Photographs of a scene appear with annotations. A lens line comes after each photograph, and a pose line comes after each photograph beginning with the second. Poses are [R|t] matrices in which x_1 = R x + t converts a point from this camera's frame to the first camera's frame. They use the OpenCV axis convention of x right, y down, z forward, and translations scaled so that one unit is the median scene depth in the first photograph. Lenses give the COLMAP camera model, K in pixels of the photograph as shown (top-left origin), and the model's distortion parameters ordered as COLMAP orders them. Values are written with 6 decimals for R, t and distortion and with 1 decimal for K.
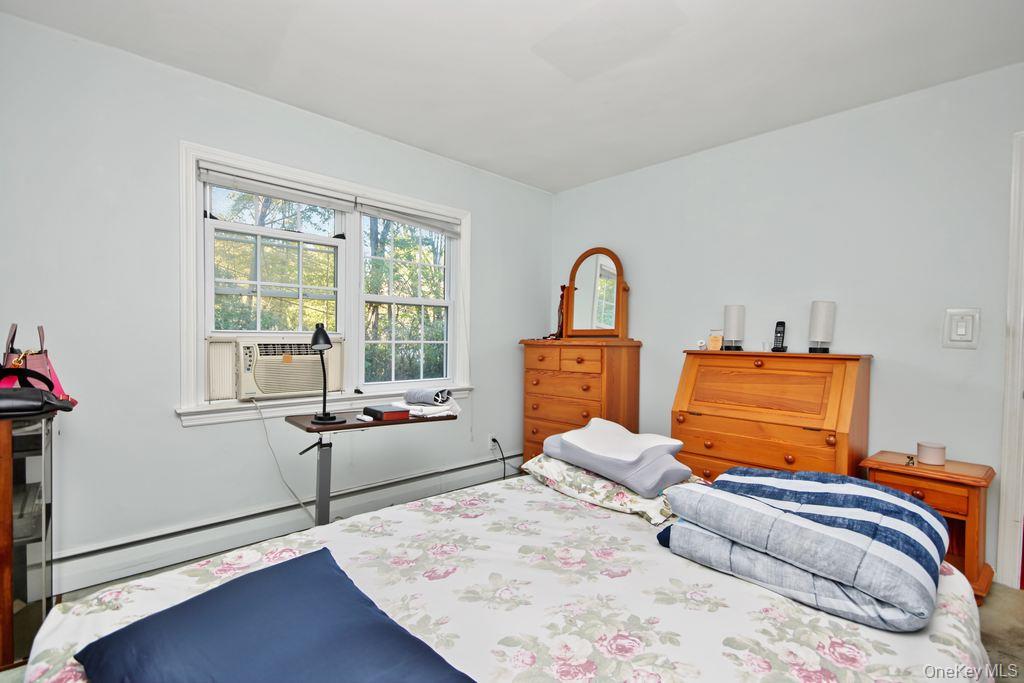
lens RADIAL K [[472.8, 0, 515.4], [0, 472.8, 345.8], [0, 0, 1]] dist [0.000755, -0.003891]
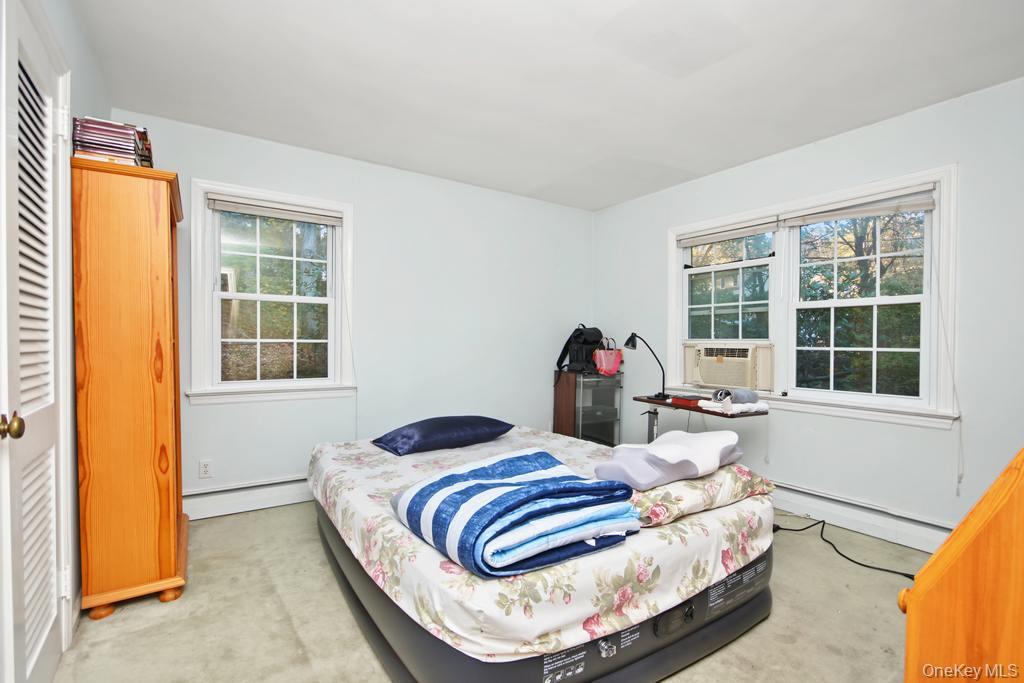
lens RADIAL K [[472.8, 0, 513.3], [0, 472.8, 346.3], [0, 0, 1]] dist [0.000755, -0.003891]
pose [[-0.199212, -0.004875, -0.979944, 0.901609], [-0.027596, 0.999619, 0.000638, 0.005281], [0.979568, 0.027170, -0.199270, 0.647866]]
